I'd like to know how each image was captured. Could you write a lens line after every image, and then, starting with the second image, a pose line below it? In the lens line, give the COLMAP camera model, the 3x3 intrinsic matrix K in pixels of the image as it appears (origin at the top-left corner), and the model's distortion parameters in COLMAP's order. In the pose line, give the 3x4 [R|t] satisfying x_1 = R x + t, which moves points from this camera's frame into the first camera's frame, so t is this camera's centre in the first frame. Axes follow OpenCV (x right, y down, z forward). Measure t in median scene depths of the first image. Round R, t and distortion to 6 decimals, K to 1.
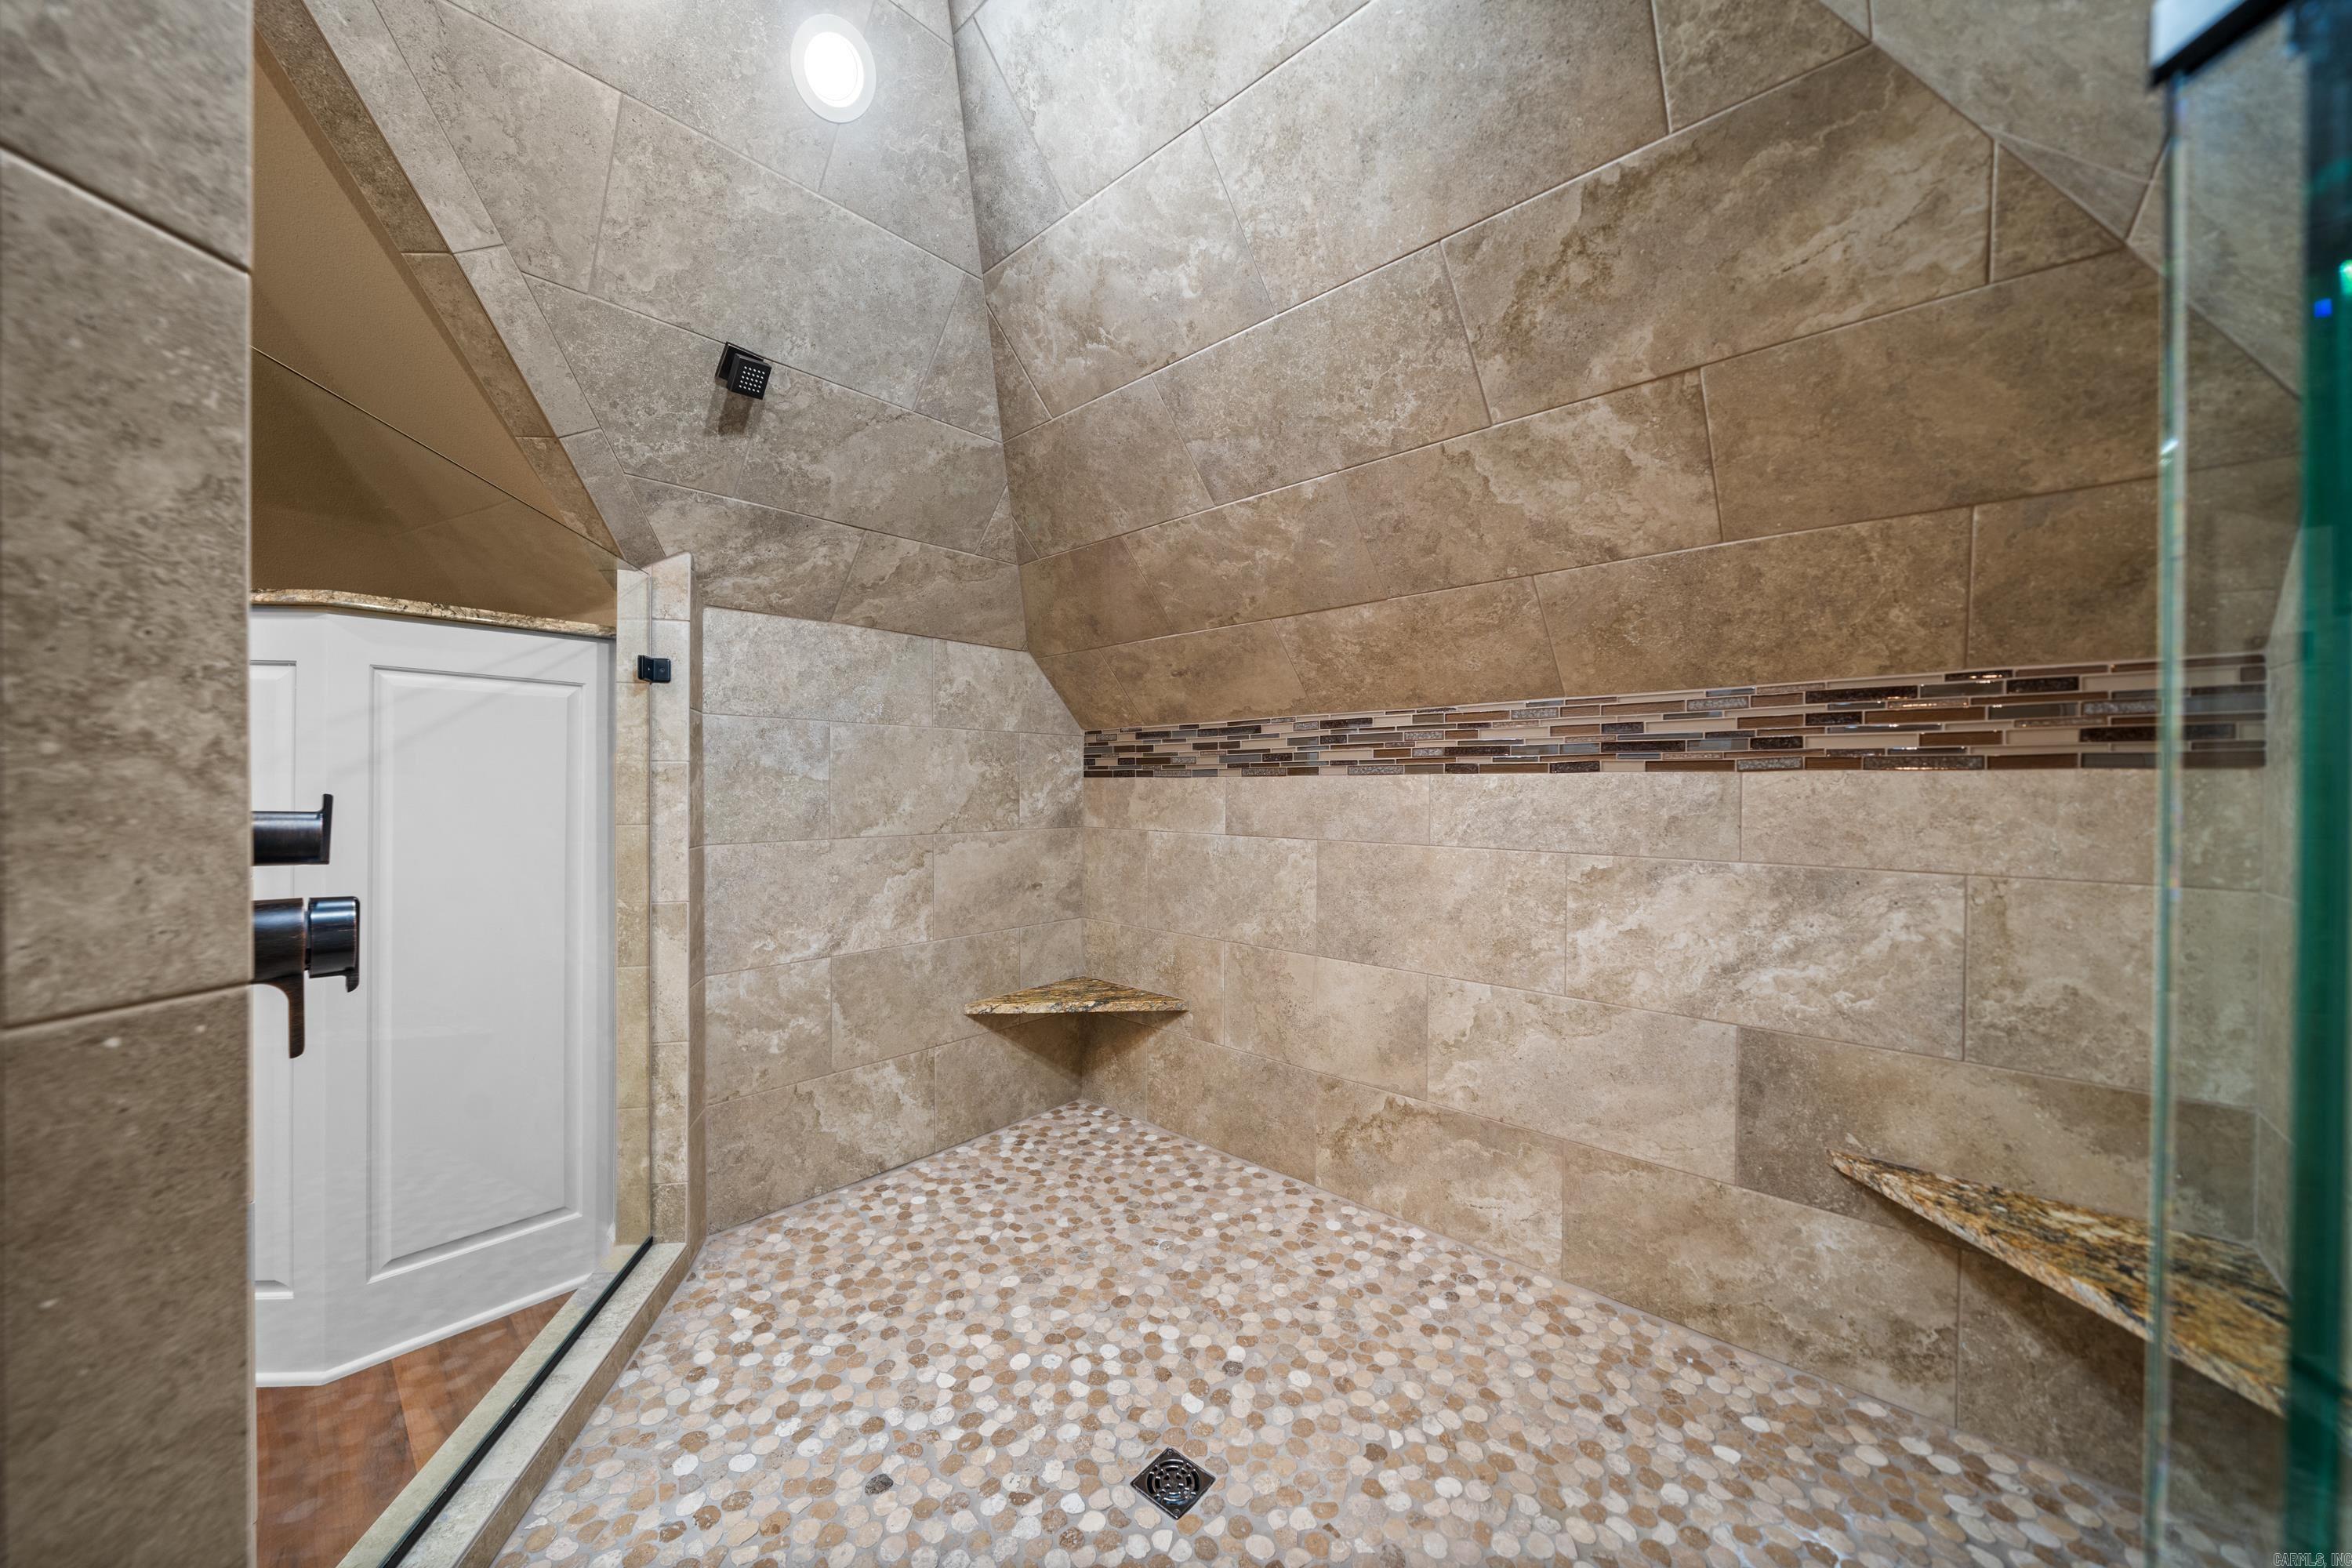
lens RADIAL K [[808.2, 0, 1160.7], [0, 808.2, 791.6], [0, 0, 1]] dist [-0.003888, 0.000558]
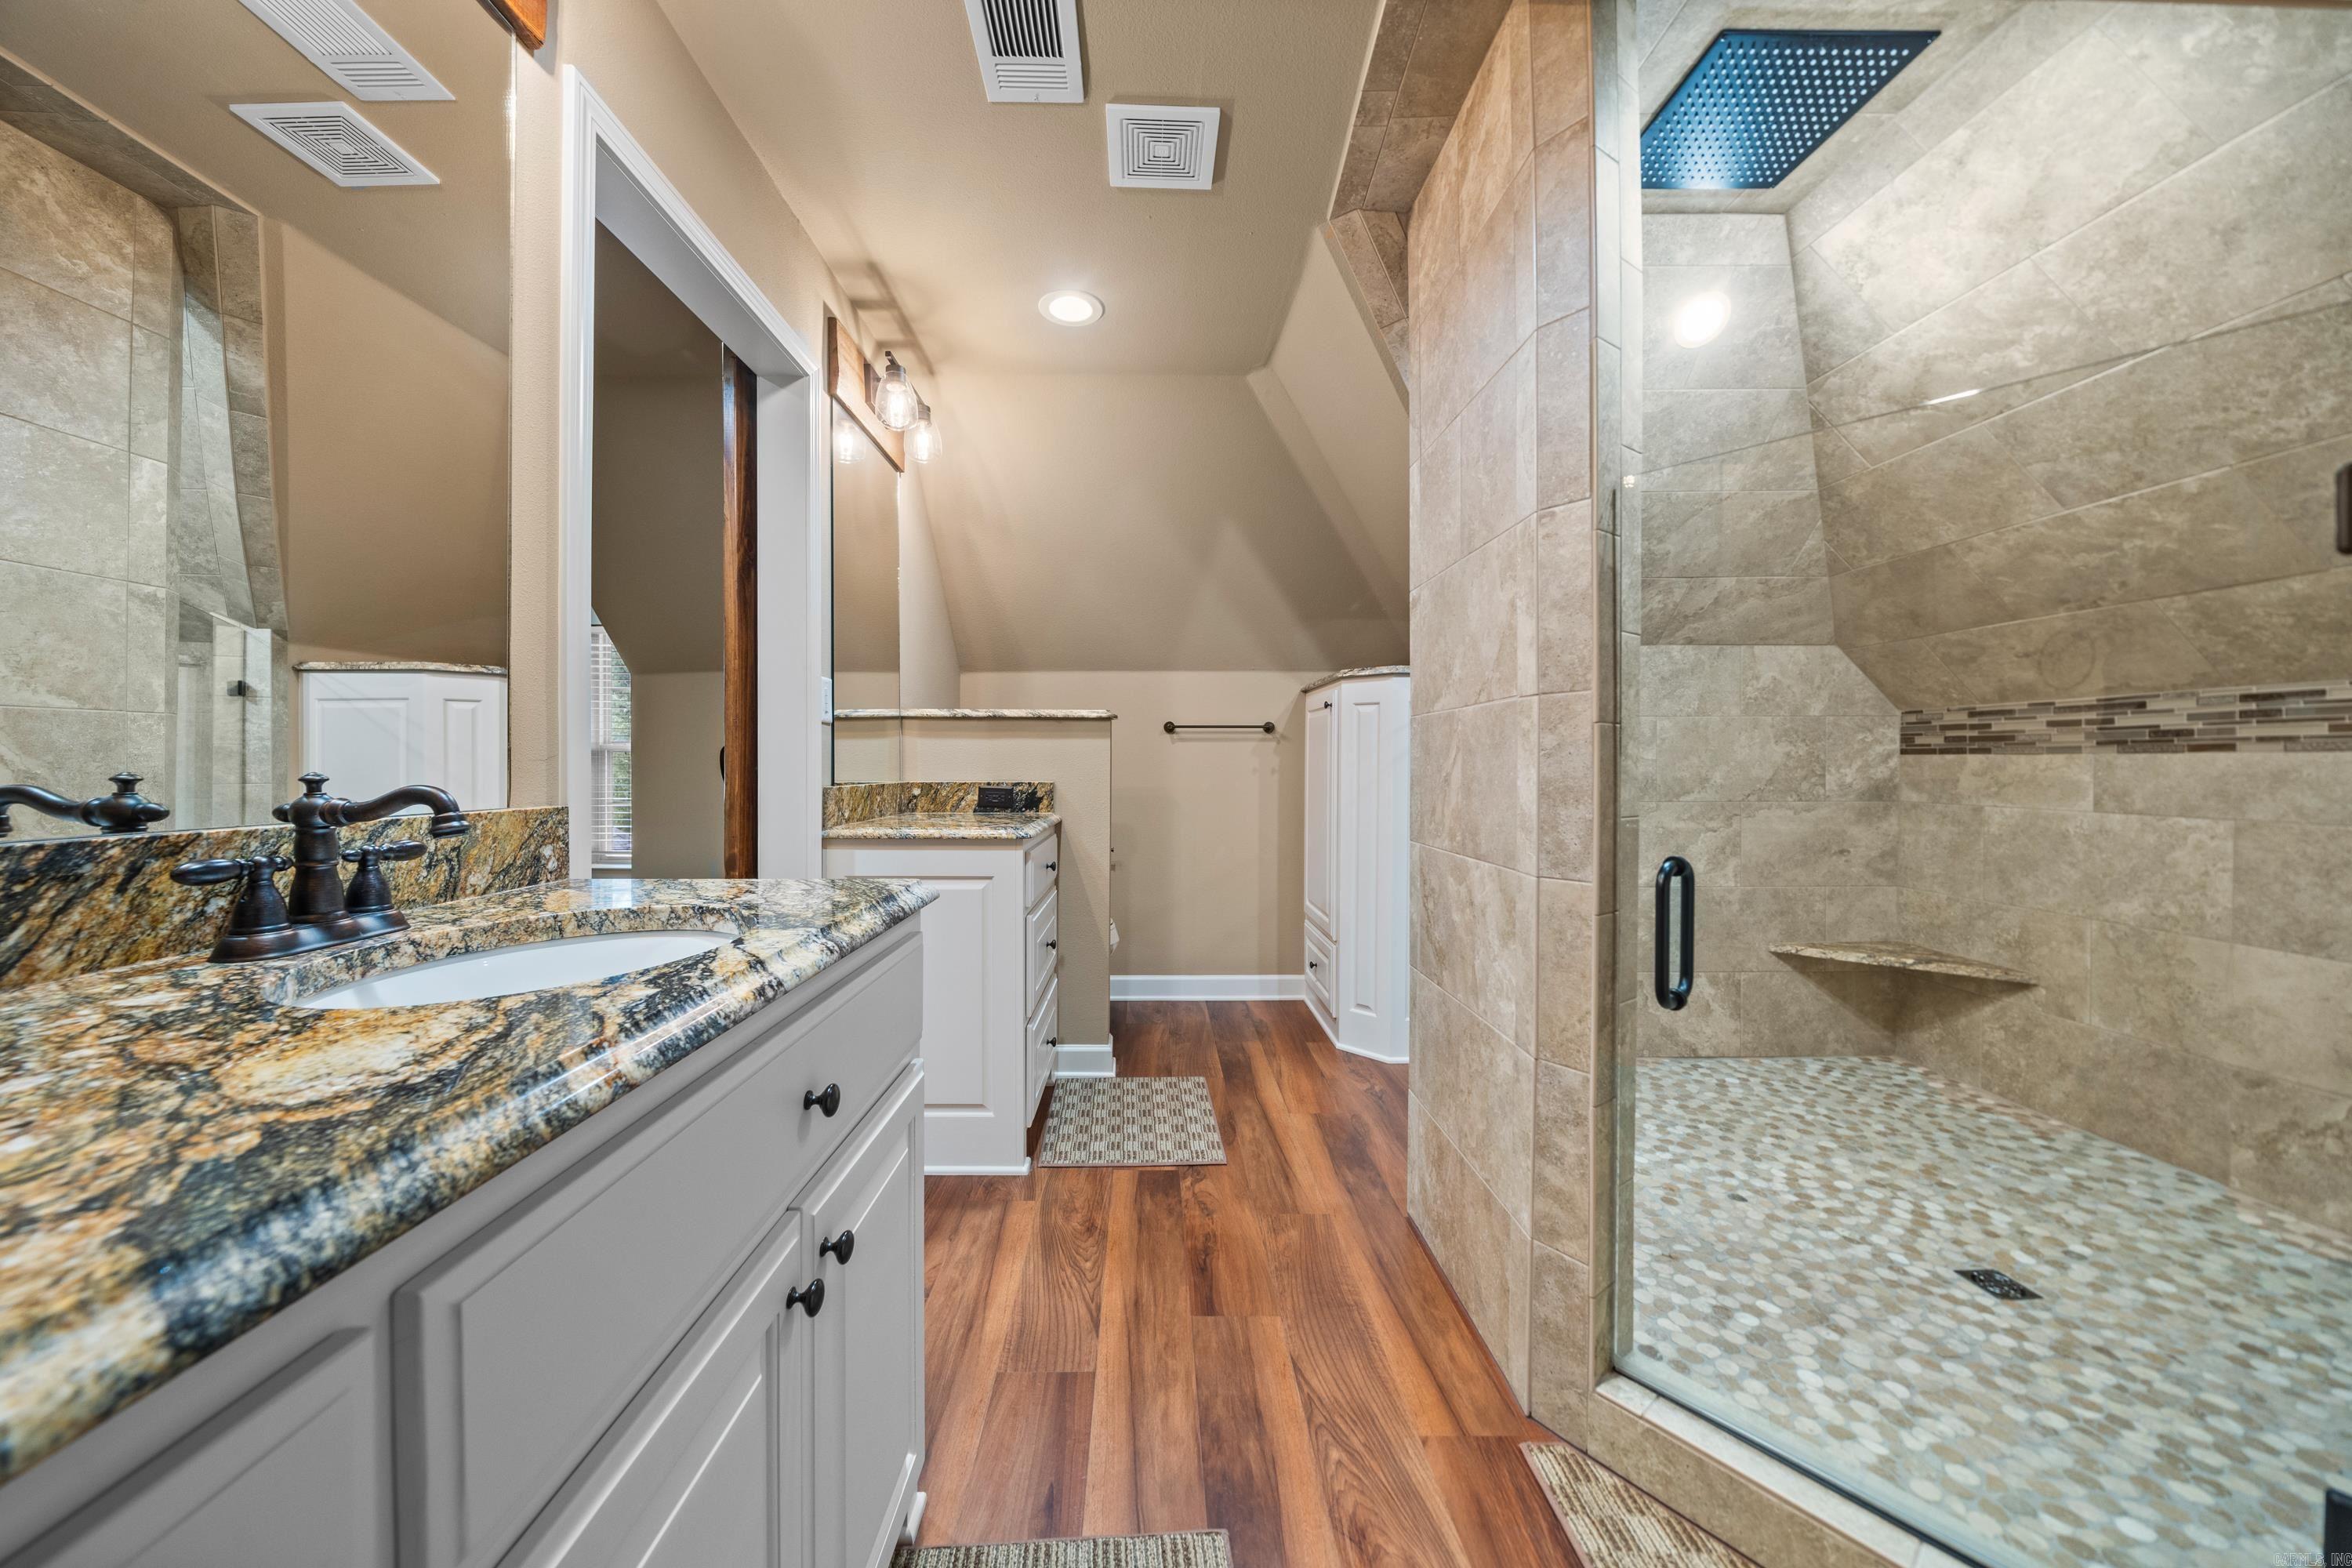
lens RADIAL K [[808.2, 0, 1170.9], [0, 808.2, 765.3], [0, 0, 1]] dist [-0.003888, 0.000558]
pose [[0.683789, 0.002327, -0.729676, 0.032201], [-0.003077, 0.999995, 0.000306, -0.001214], [0.729674, 0.002036, 0.683793, -0.597811]]
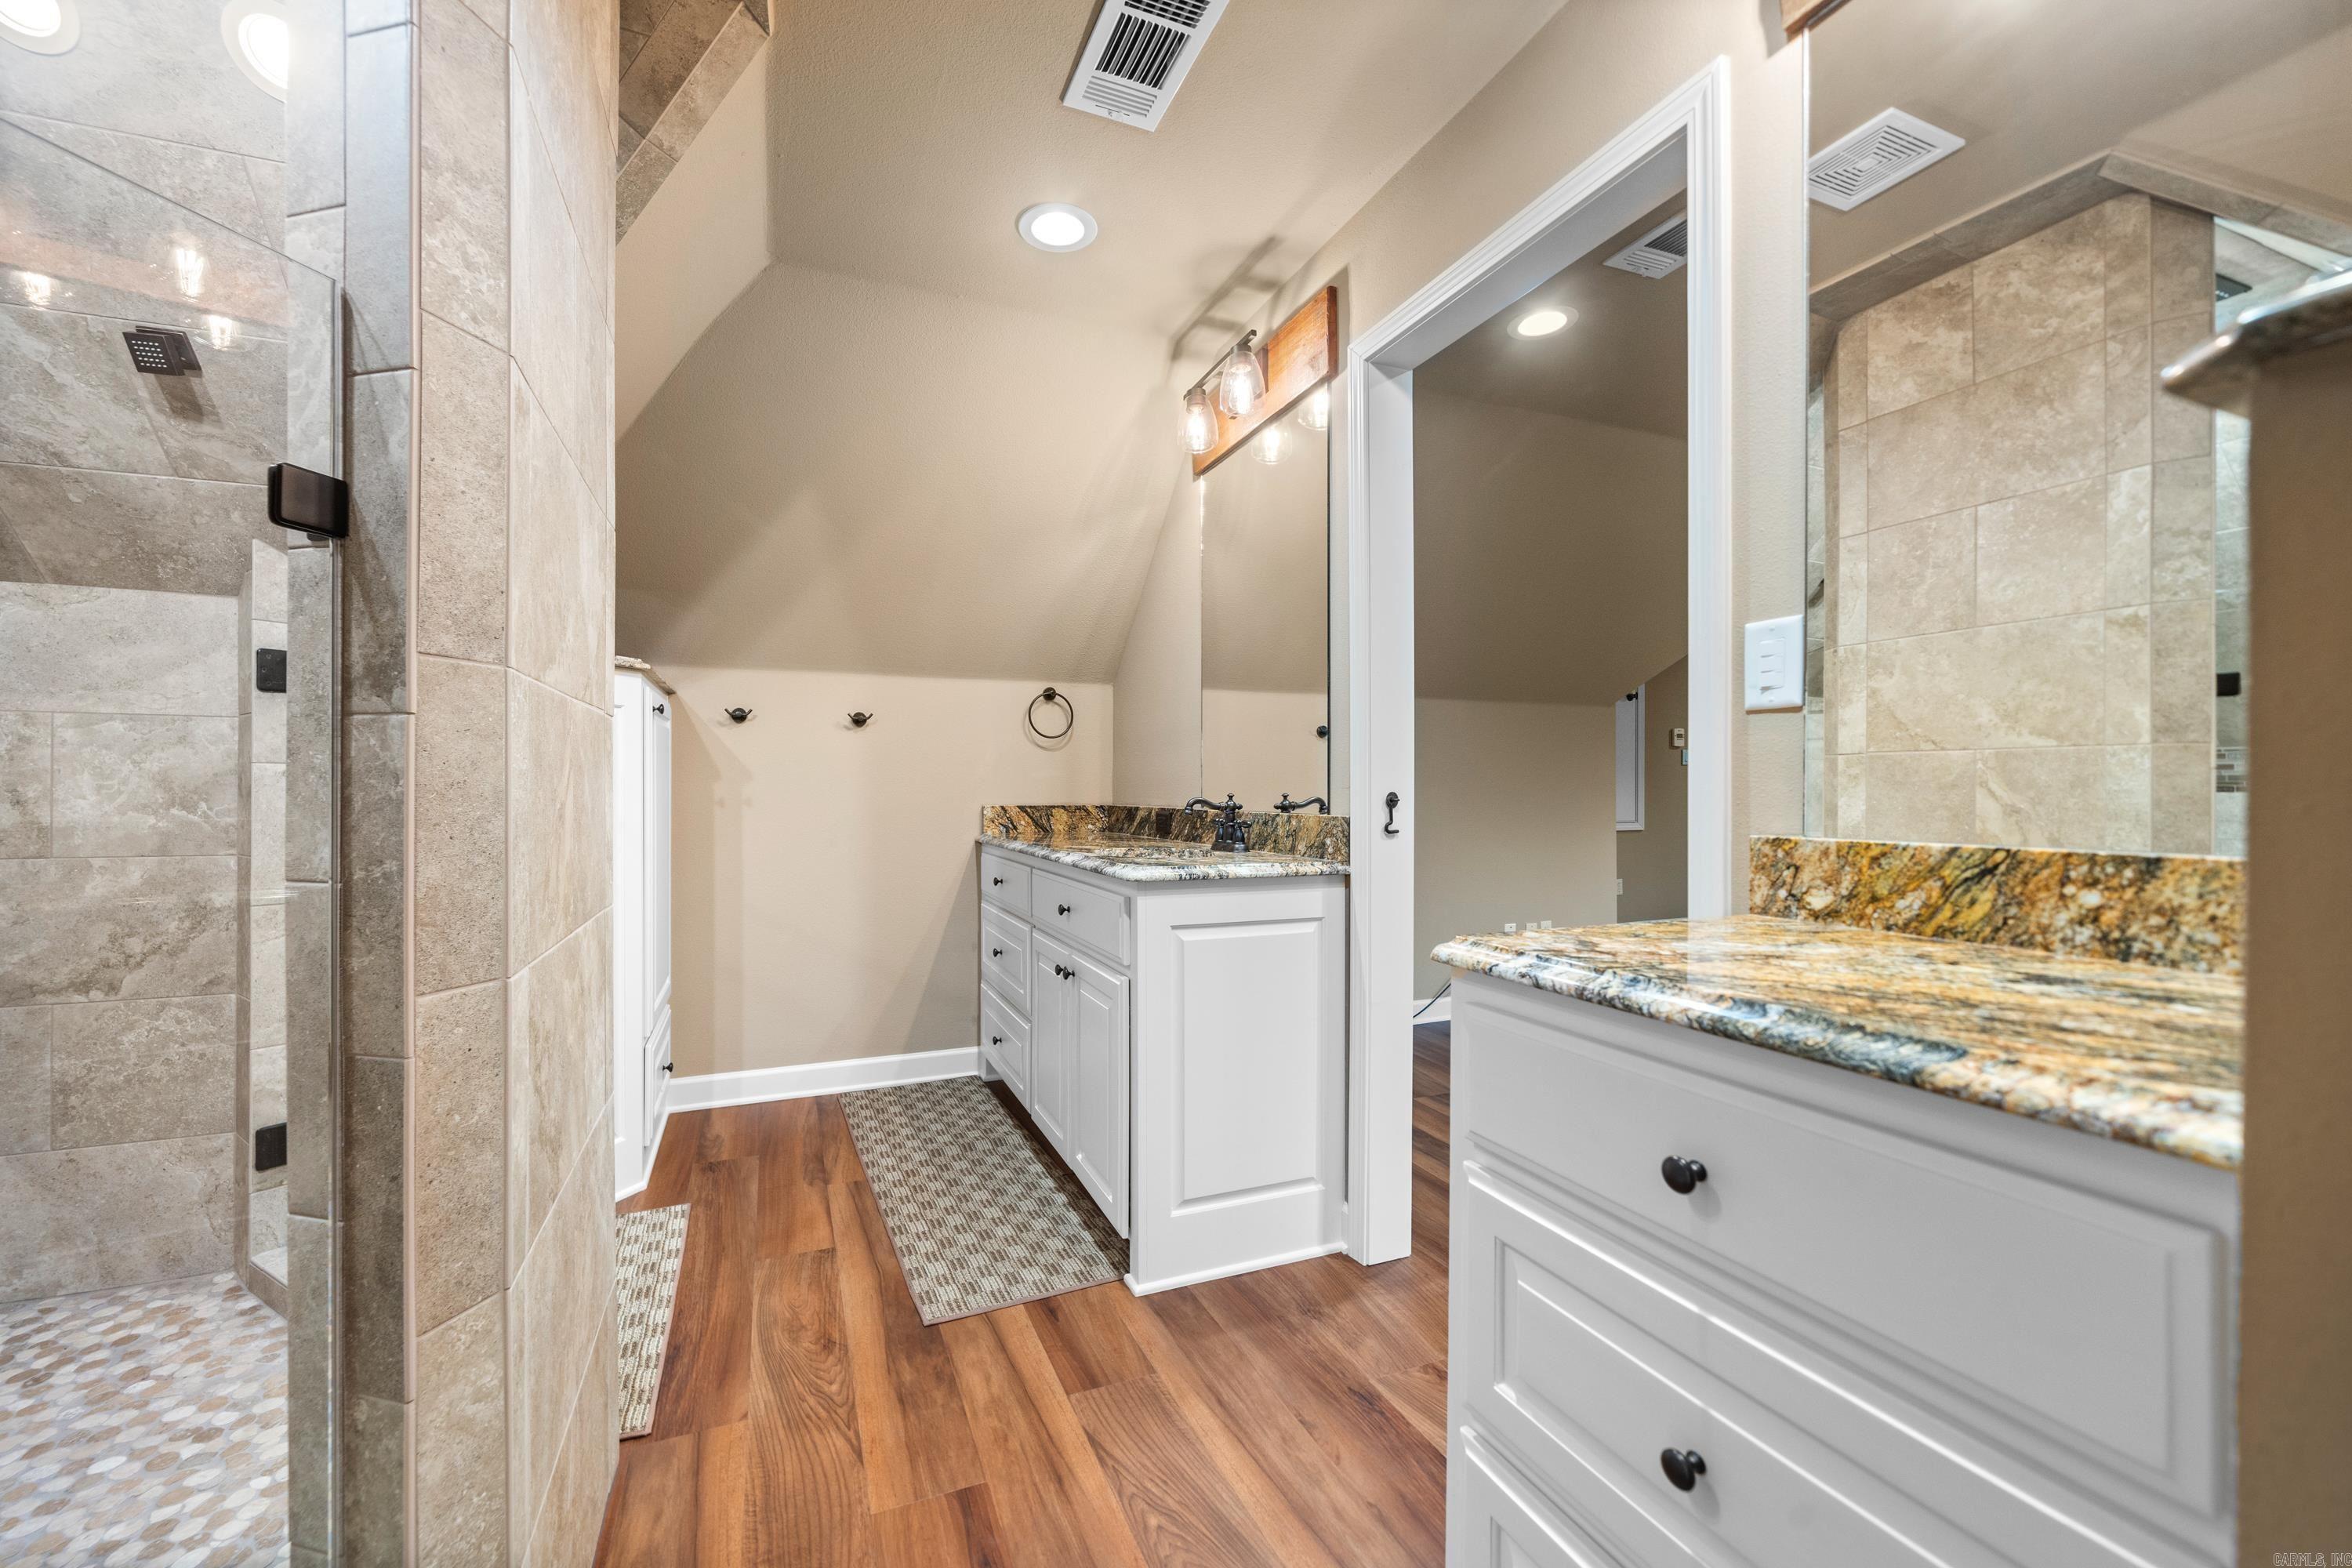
lens RADIAL K [[869.0, 0, 1166.0], [0, 869.0, 787.9], [0, 0, 1]] dist [0.000803, 0.000011]
pose [[-0.903857, -0.003948, 0.427817, -0.992079], [-0.004088, 0.999991, 0.000590, -0.006066], [-0.427815, -0.001215, -0.903865, 0.563087]]
